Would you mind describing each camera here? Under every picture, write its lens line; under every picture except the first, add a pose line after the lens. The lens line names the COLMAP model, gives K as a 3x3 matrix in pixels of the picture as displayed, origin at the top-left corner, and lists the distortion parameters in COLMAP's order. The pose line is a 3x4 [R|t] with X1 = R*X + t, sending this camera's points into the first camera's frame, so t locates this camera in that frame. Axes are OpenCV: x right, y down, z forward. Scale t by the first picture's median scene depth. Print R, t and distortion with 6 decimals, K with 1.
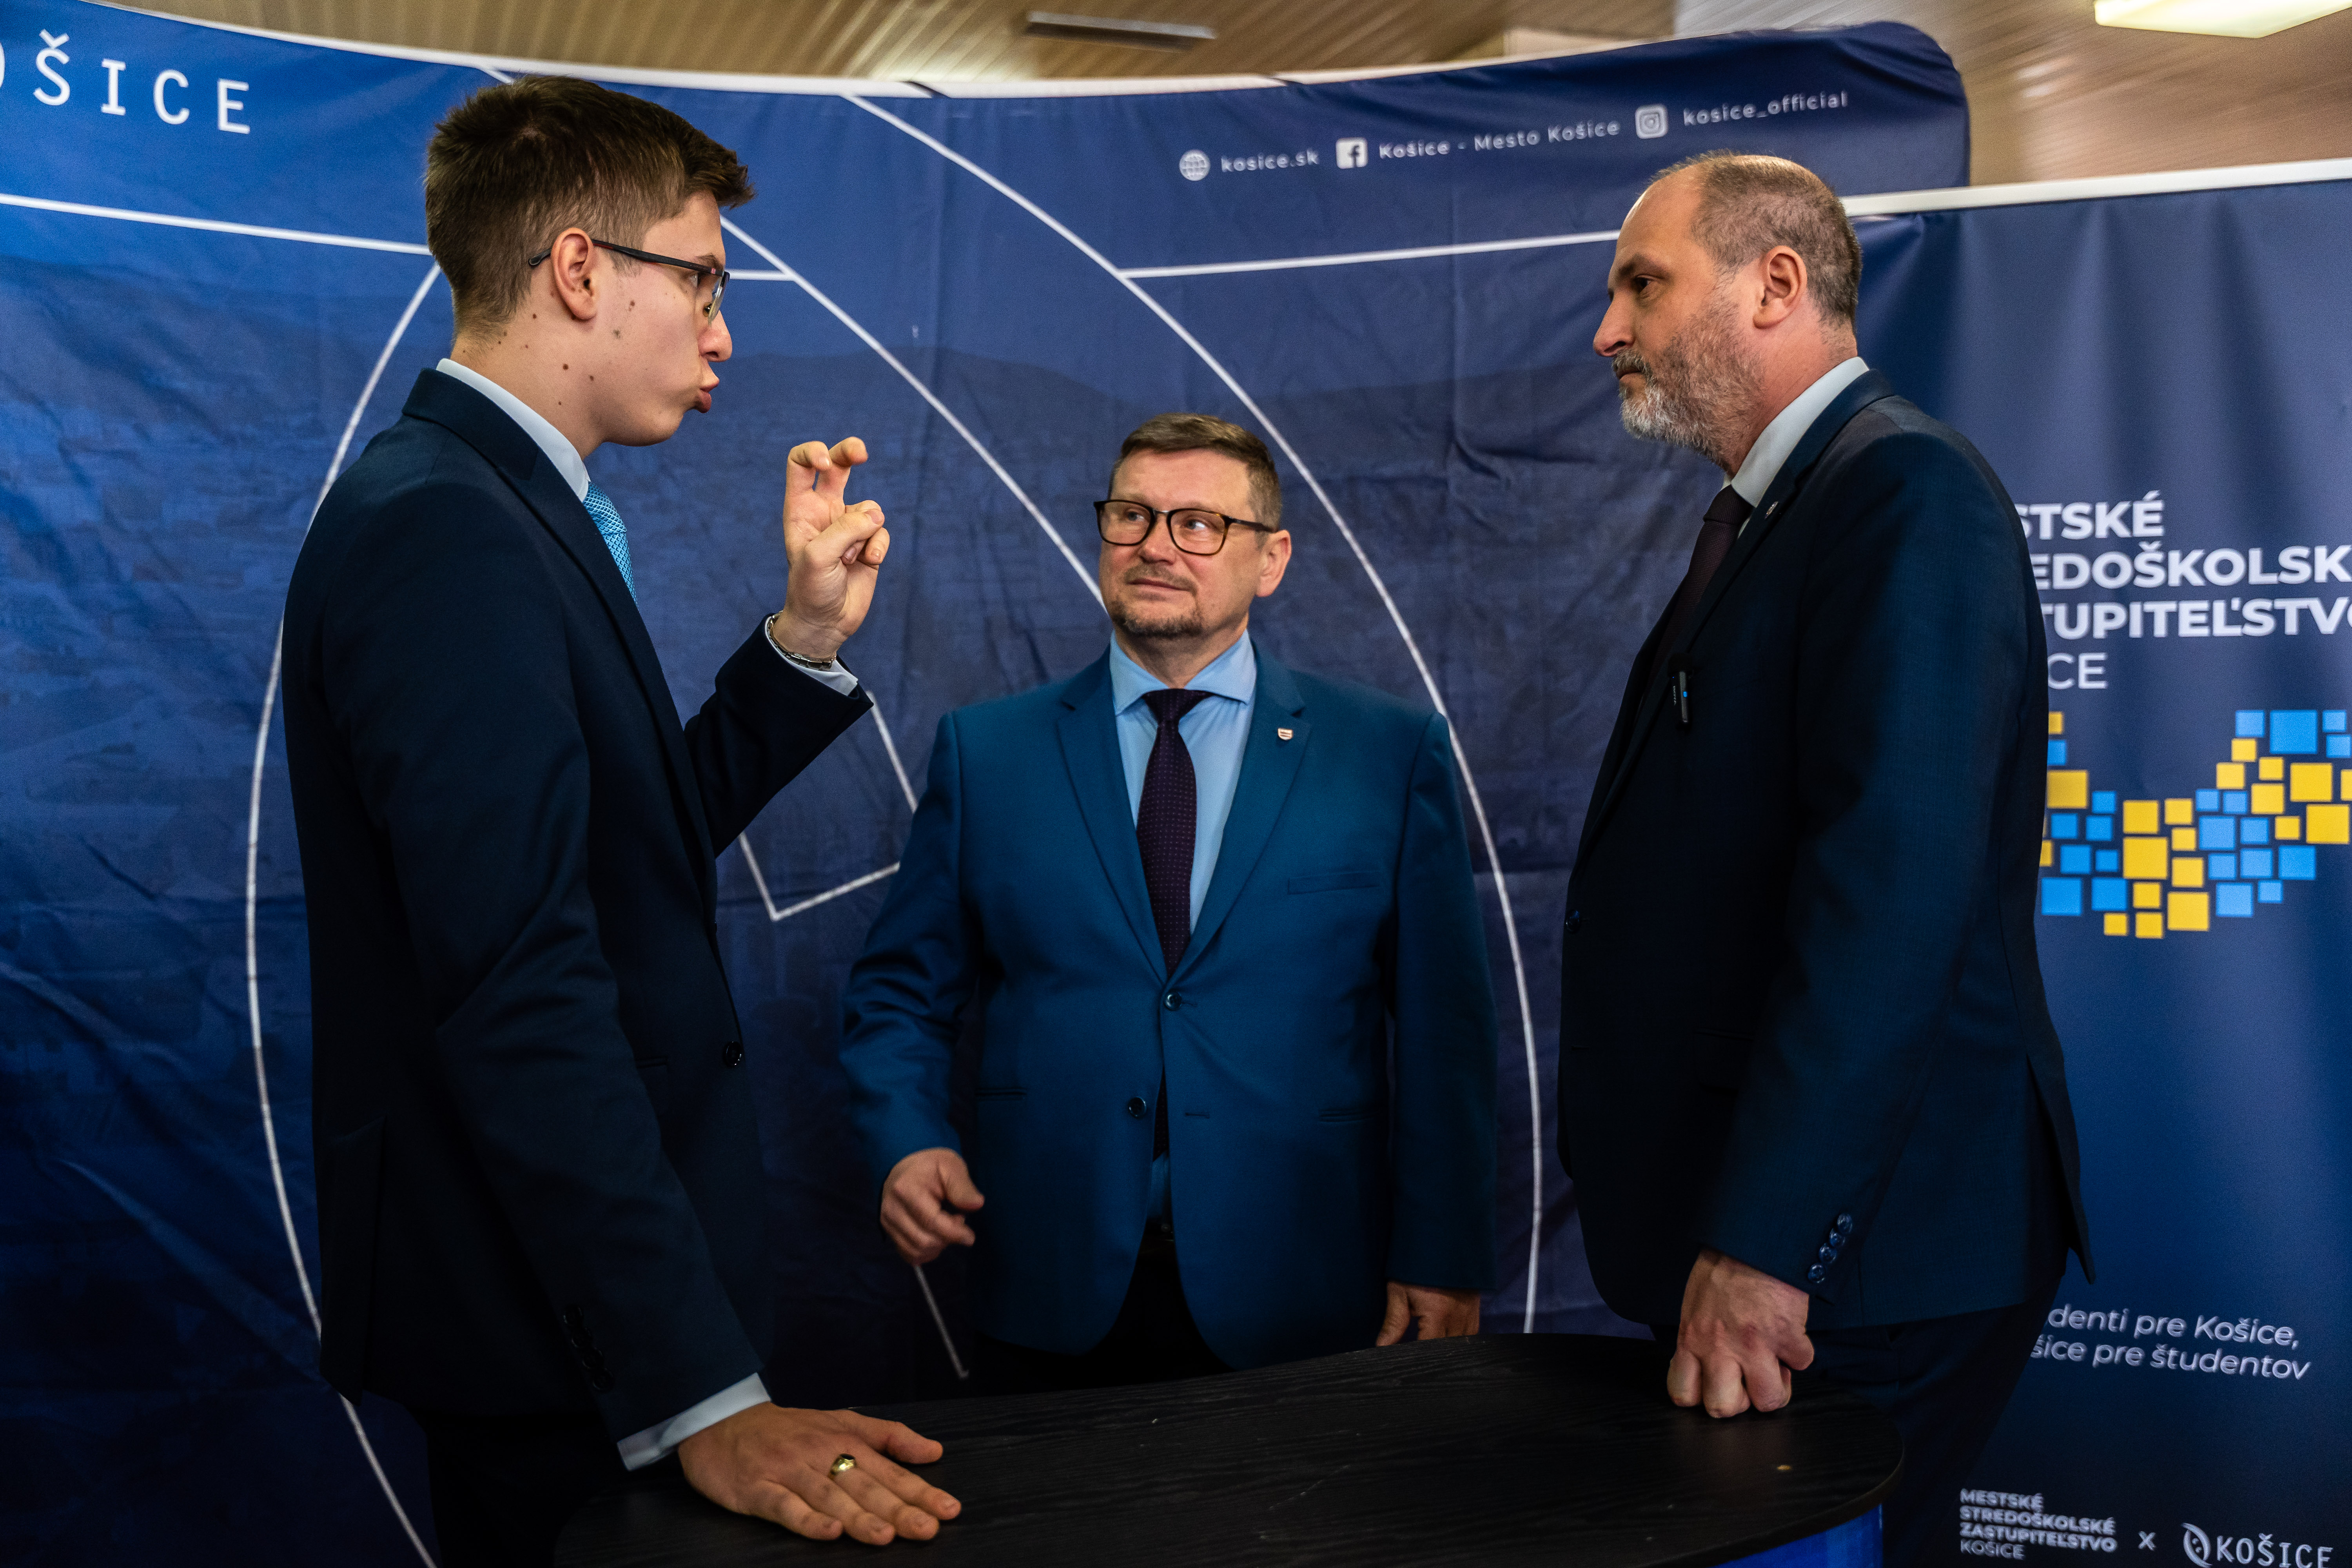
lens RADIAL K [[2534.1, 0, 1177.1], [0, 2534.1, 818.0], [0, 0, 1]] dist [0.026585, 0.000000]
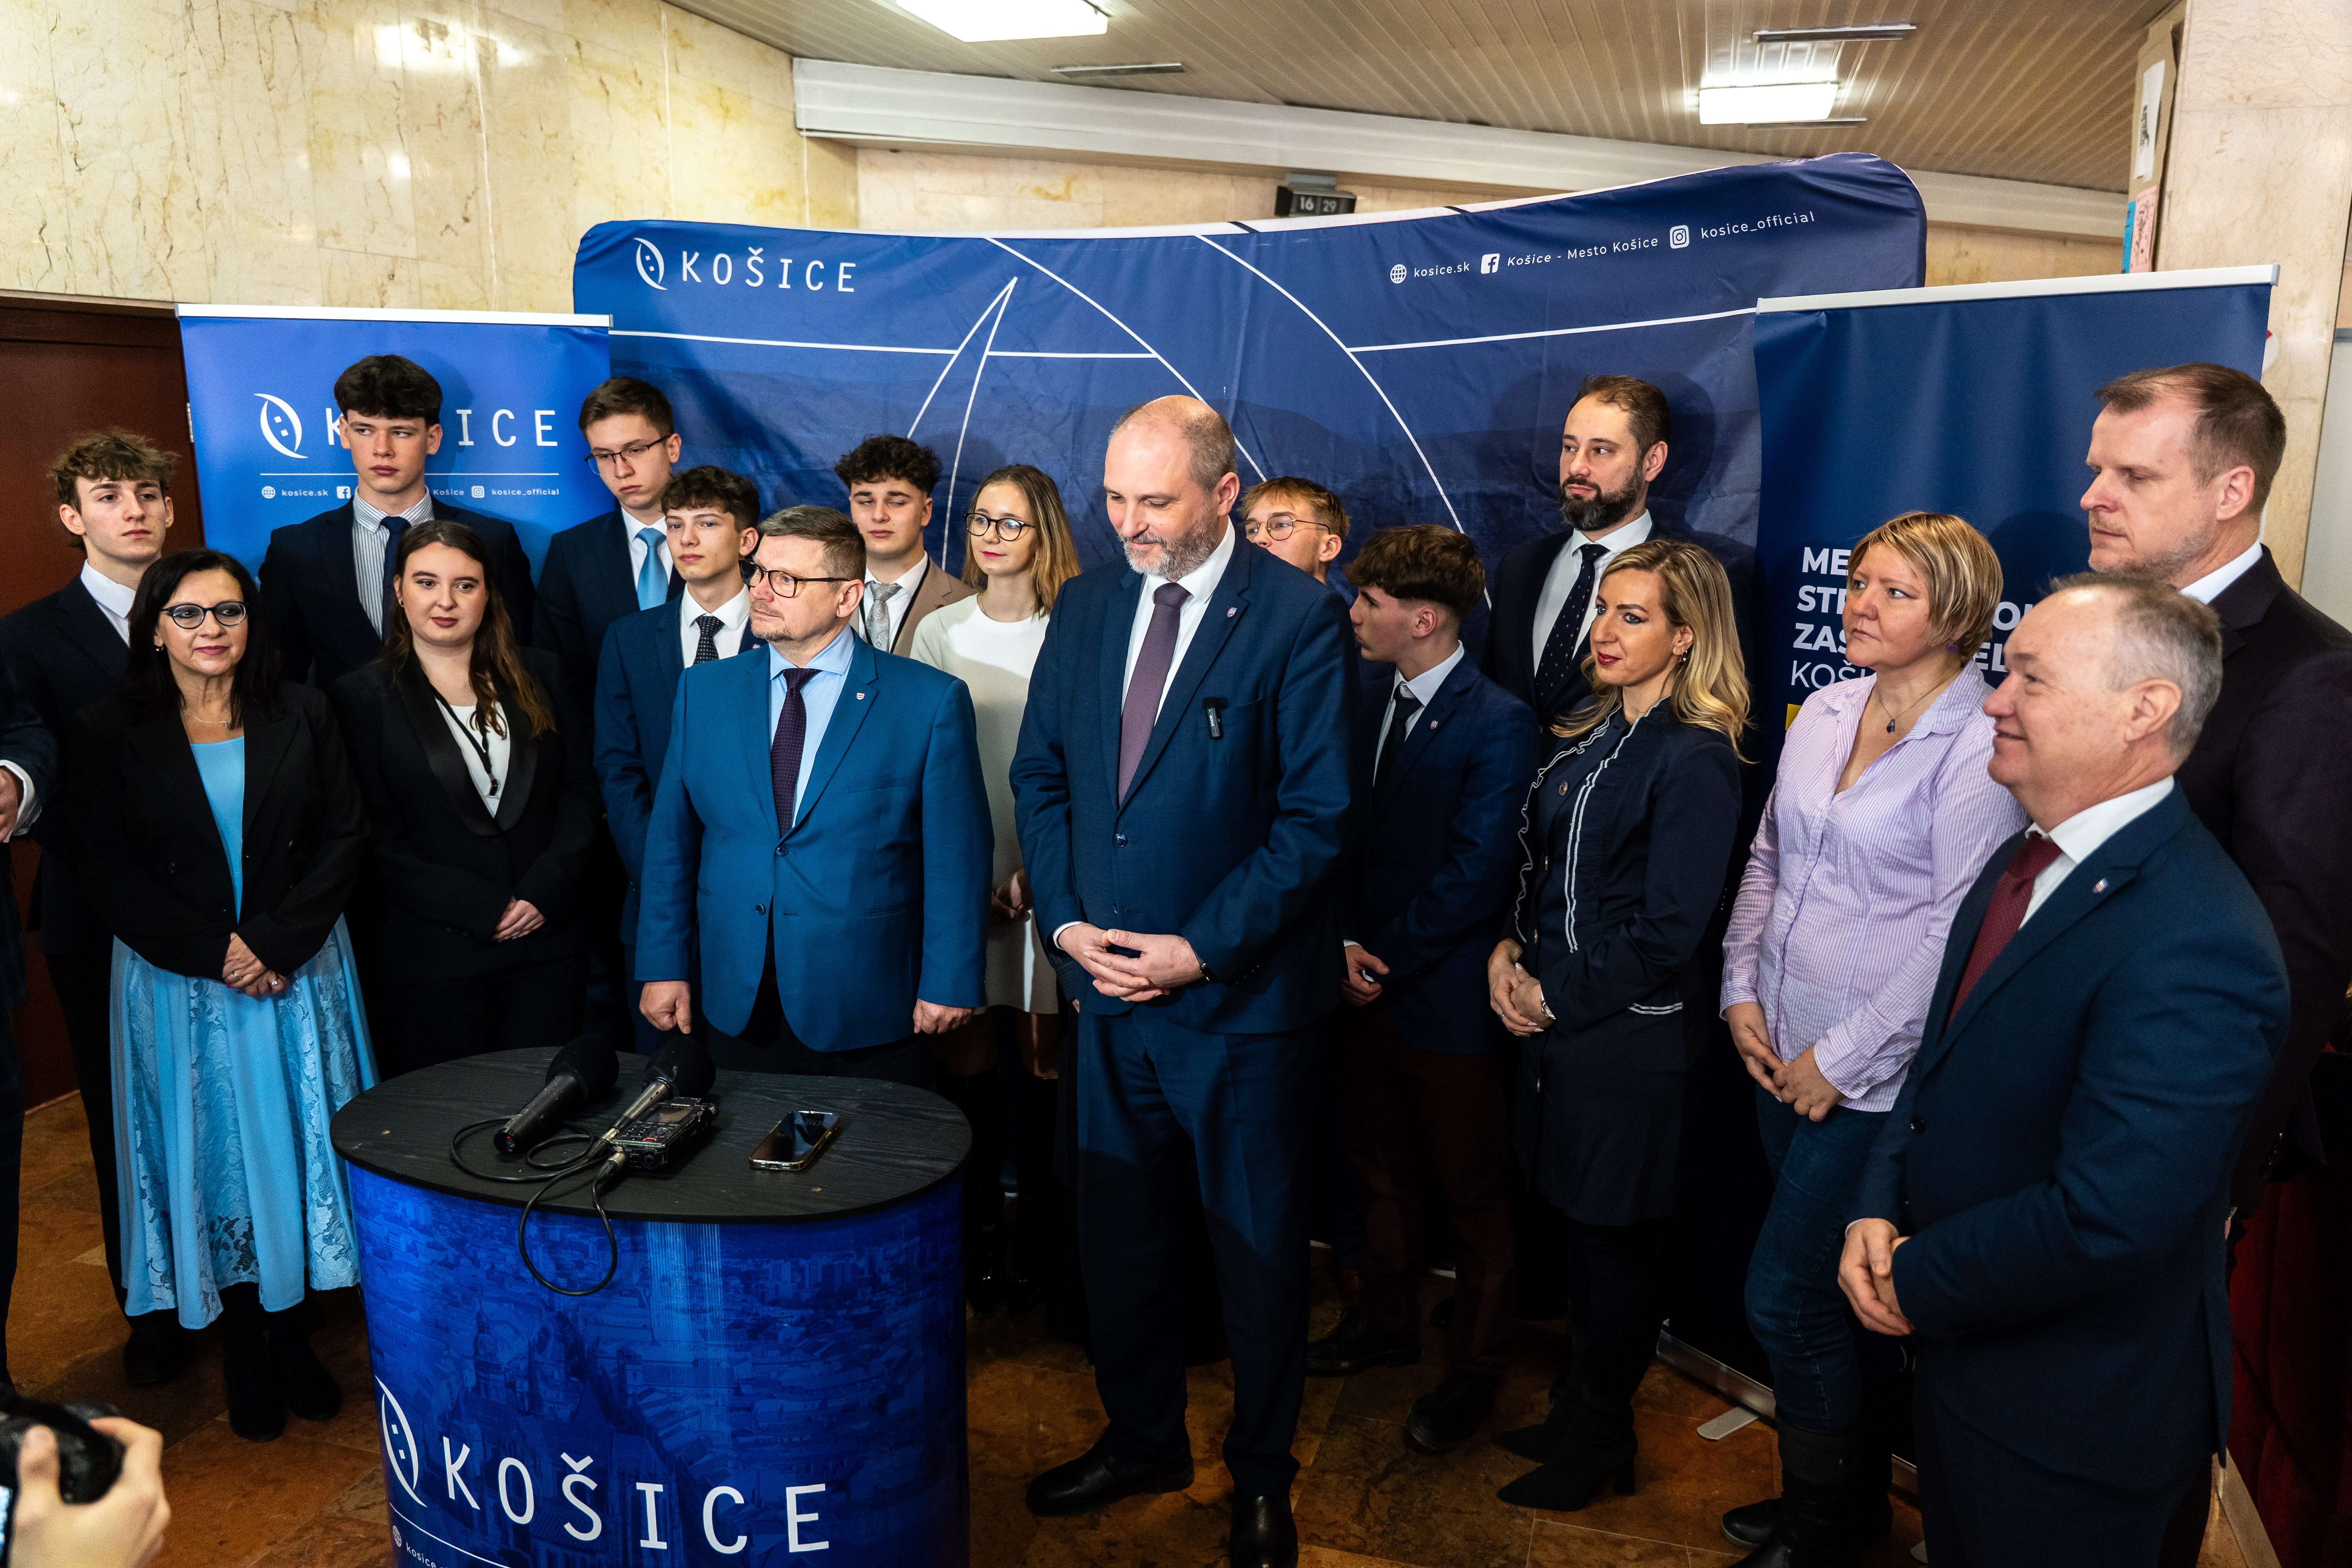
lens RADIAL K [[1696.7, 0, 1172.7], [0, 1696.7, 795.3], [0, 0, 1]] dist [0.027376, 0.006235]
pose [[0.839503, 0.133296, -0.526751, 0.474749], [-0.047501, 0.983735, 0.173233, -0.125792], [0.541274, -0.120409, 0.832180, 0.062303]]
